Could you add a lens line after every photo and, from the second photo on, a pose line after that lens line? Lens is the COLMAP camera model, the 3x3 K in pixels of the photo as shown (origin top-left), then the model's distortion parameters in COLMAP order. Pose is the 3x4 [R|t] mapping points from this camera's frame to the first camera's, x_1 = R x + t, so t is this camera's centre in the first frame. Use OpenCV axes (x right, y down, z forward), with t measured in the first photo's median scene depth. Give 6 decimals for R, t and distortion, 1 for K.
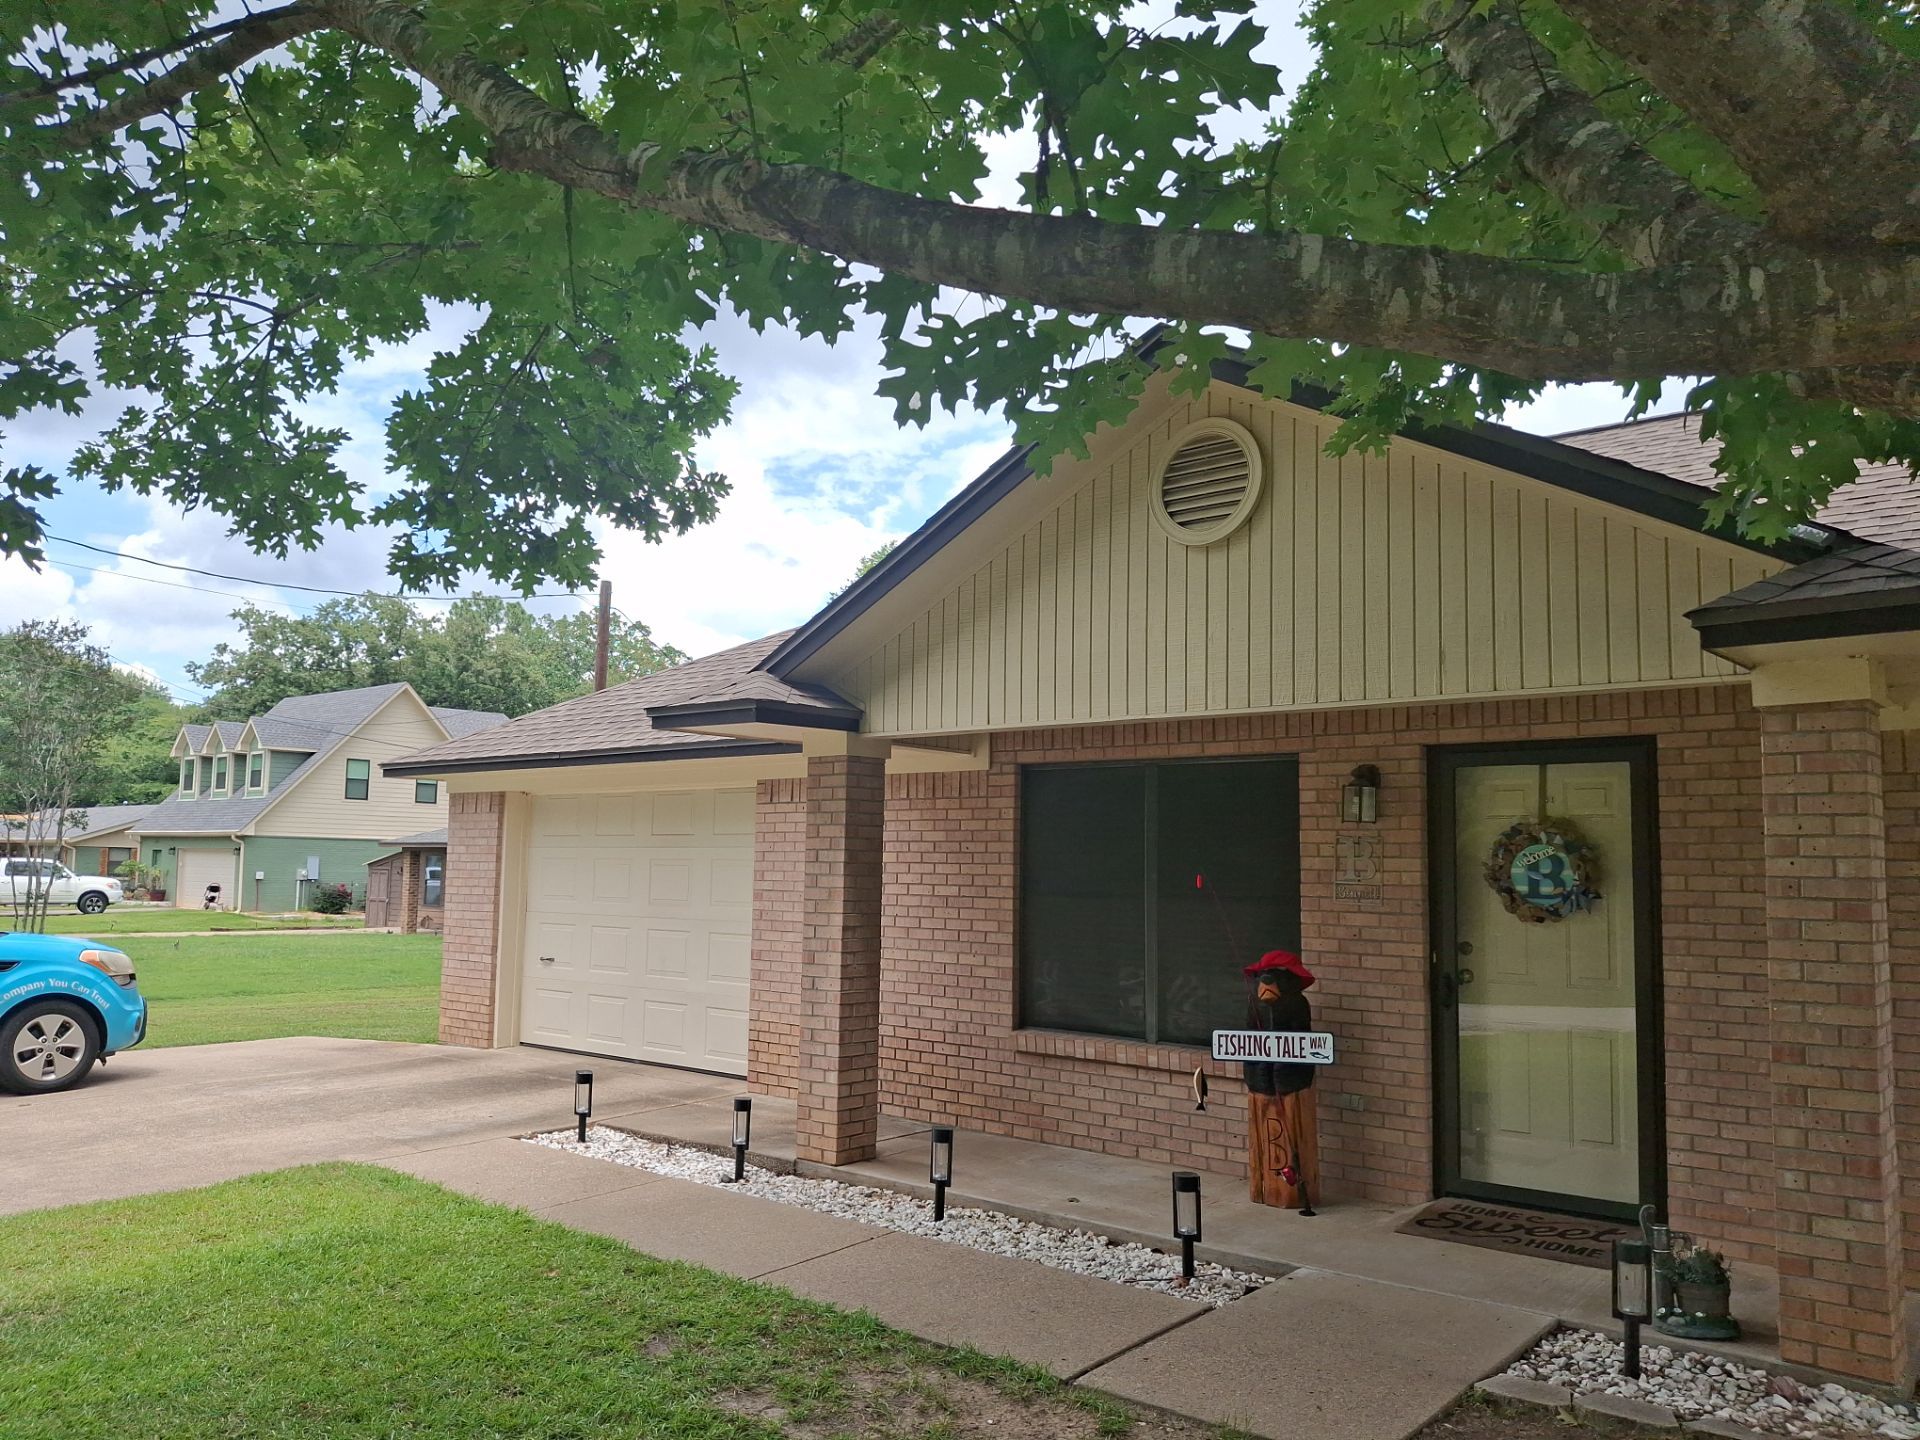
lens RADIAL K [[1426.3, 0, 965.6], [0, 1426.3, 716.3], [0, 0, 1]] dist [0.042189, -0.045872]
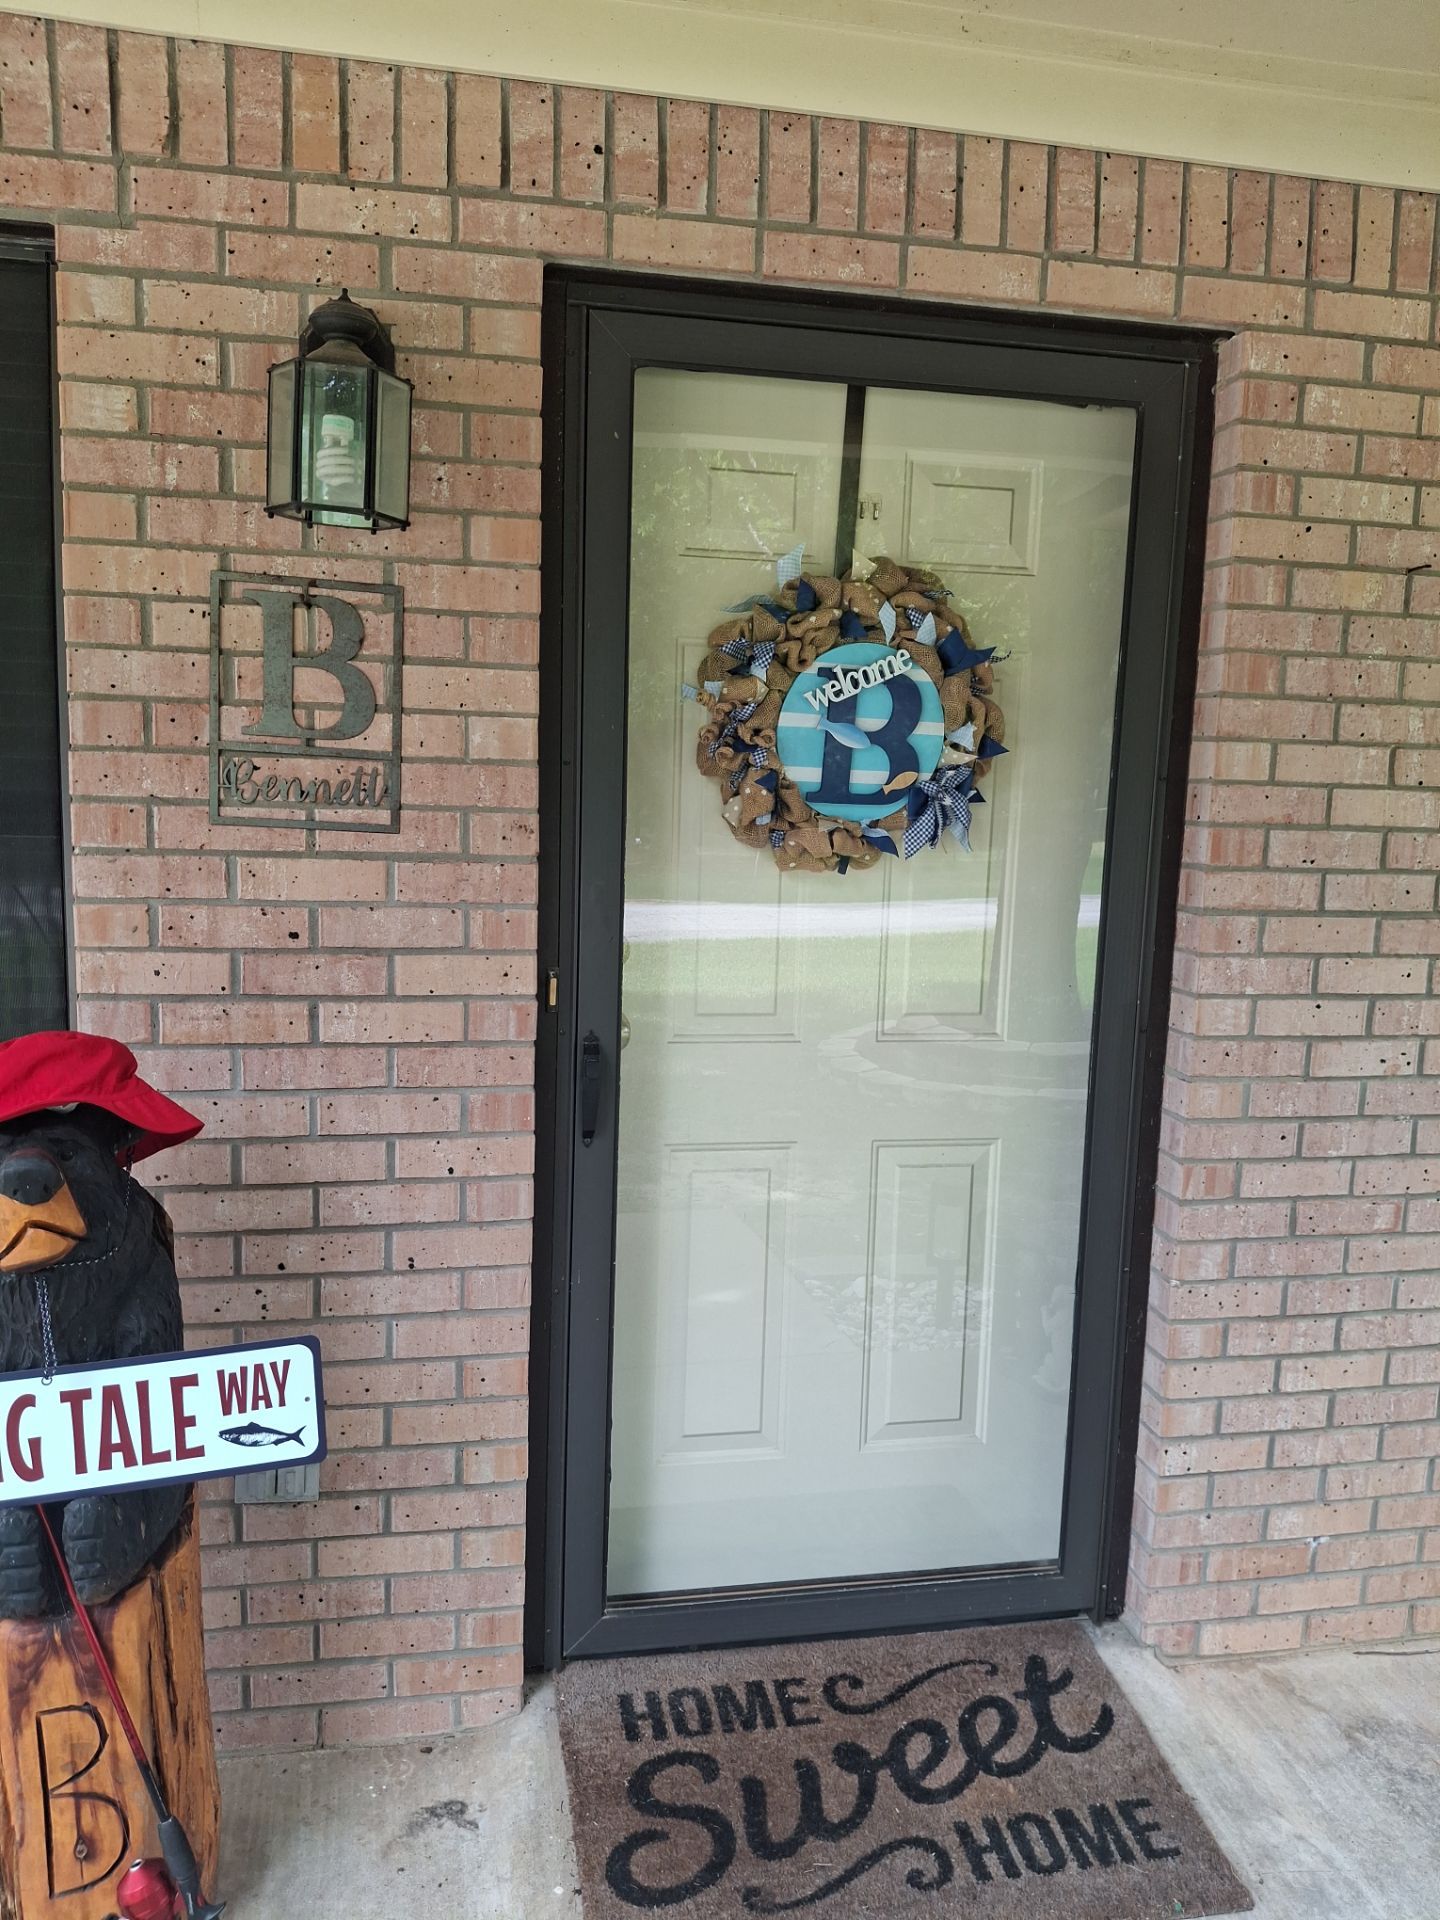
lens RADIAL K [[1426.3, 0, 684.0], [0, 1426.3, 961.1], [0, 0, 1]] dist [0.042189, -0.045872]
pose [[0.632613, -0.109044, 0.766753, 0.106831], [-0.107075, 0.968216, 0.226039, 0.088959], [-0.767030, -0.225095, 0.600830, 0.801461]]
